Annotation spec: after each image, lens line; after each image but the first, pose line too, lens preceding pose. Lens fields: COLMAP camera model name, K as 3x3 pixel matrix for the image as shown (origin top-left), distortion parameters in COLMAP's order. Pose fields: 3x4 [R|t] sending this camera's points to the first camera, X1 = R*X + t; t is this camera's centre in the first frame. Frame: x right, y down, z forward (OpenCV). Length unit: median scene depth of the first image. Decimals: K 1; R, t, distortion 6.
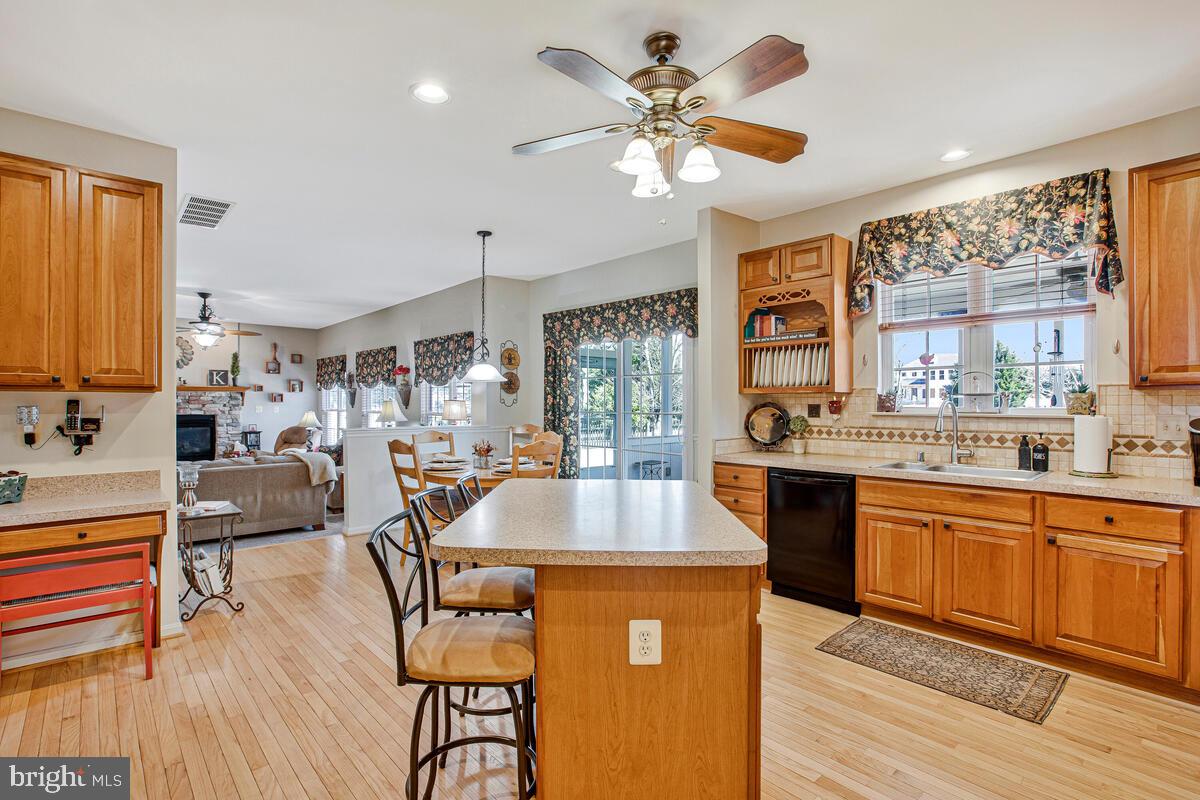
lens RADIAL K [[591.8, 0, 596.8], [0, 591.8, 407.2], [0, 0, 1]] dist [-0.038709, 0.049309]
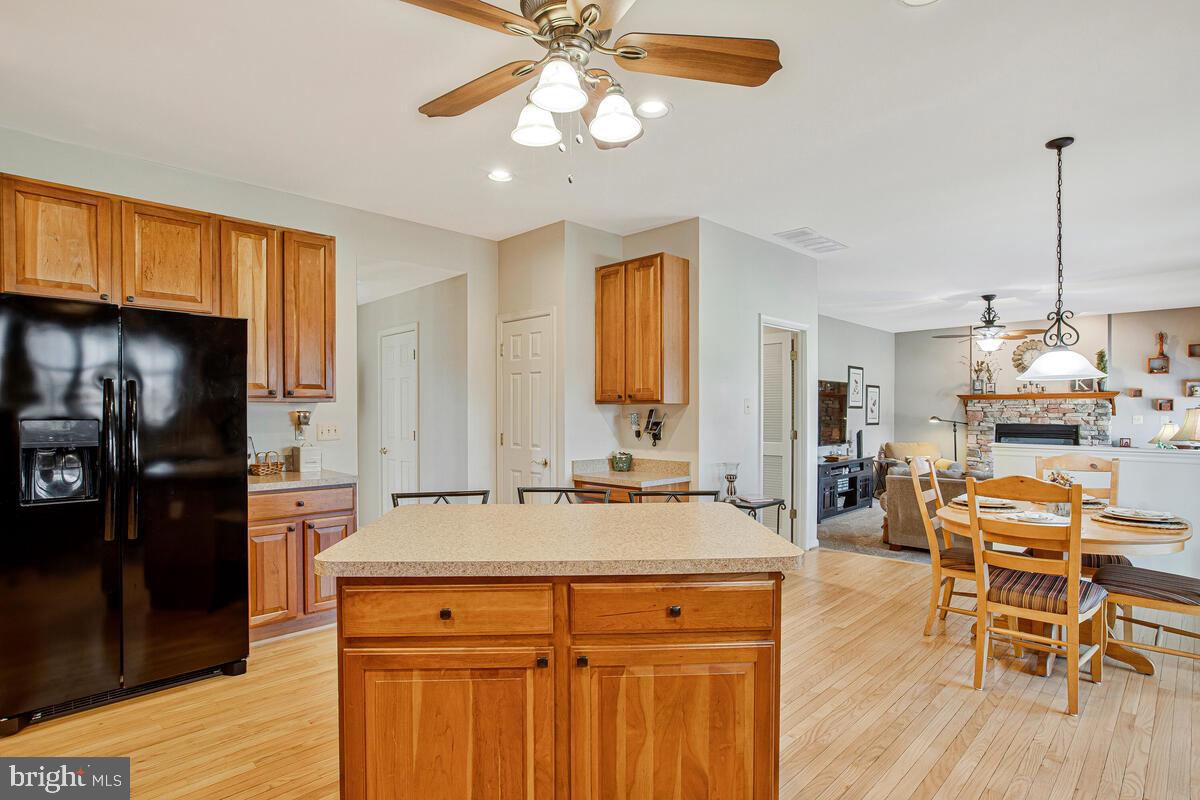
lens RADIAL K [[630.4, 0, 604.2], [0, 630.4, 414.2], [0, 0, 1]] dist [-0.002152, -0.000406]
pose [[0.061614, 0.004070, -0.998092, 0.232766], [-0.006760, 0.999970, 0.003660, -0.001913], [0.998077, 0.006522, 0.061639, 0.243191]]
